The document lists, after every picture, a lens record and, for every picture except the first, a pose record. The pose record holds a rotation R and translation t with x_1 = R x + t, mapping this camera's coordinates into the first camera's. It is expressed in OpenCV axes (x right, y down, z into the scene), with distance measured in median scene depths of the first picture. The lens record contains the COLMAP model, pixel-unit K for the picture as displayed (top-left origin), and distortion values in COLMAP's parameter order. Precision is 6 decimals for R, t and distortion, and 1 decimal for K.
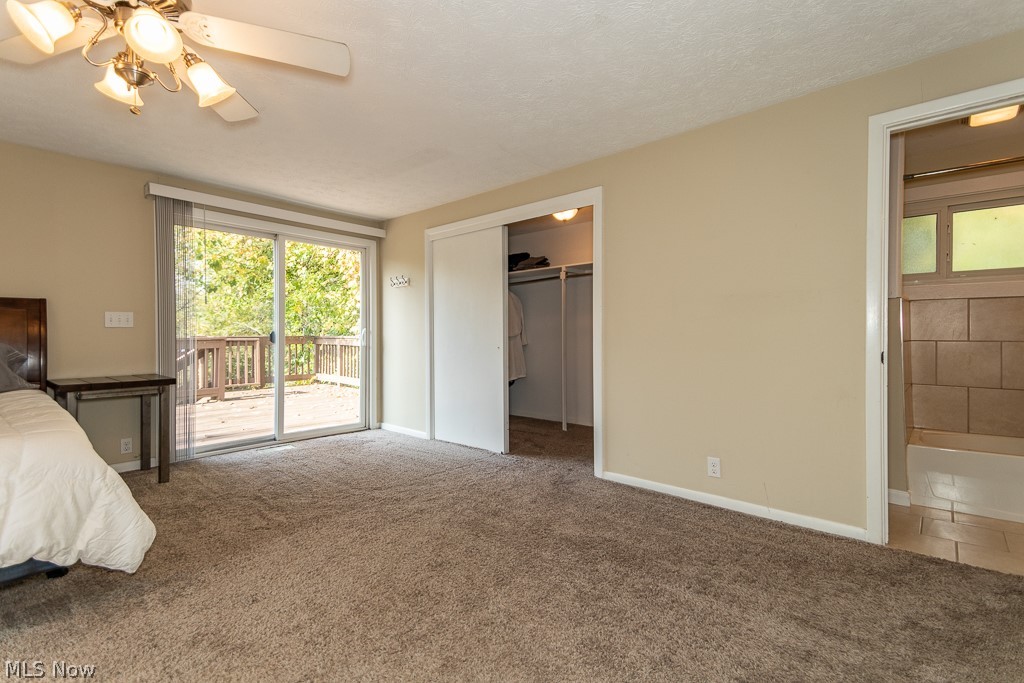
lens RADIAL K [[457.0, 0, 512.3], [0, 457.0, 331.6], [0, 0, 1]] dist [0.001065, -0.000006]
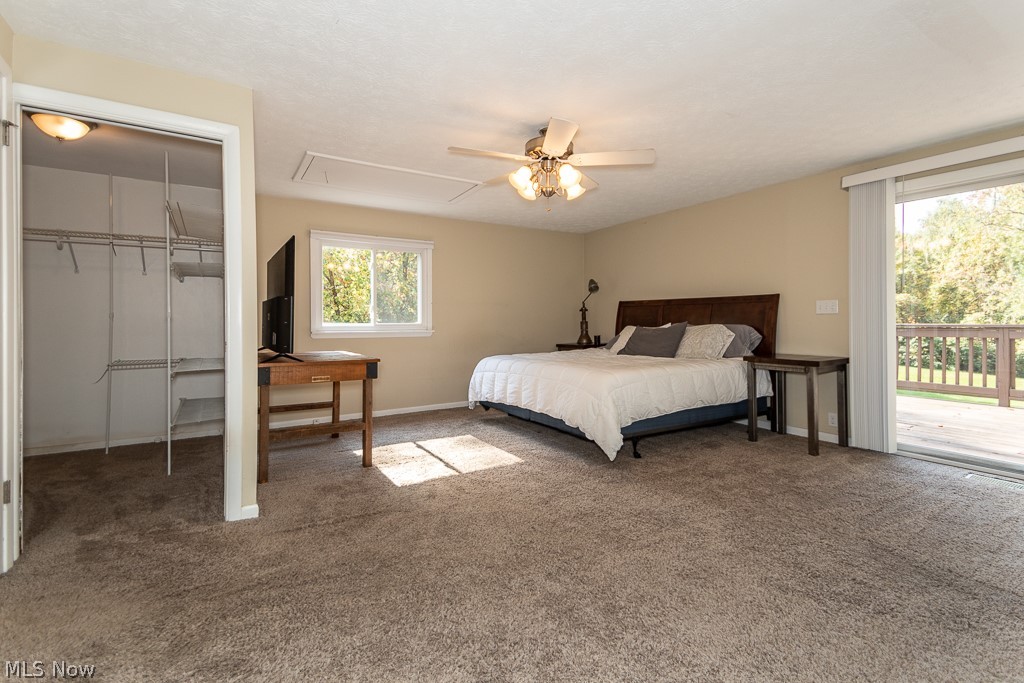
lens RADIAL K [[457.0, 0, 512.3], [0, 457.0, 331.6], [0, 0, 1]] dist [0.001065, -0.000006]
pose [[-0.276719, 0.027414, -0.960560, 0.495250], [0.004514, 0.999619, 0.027229, 0.000774], [0.960940, 0.003199, -0.276737, 0.624221]]
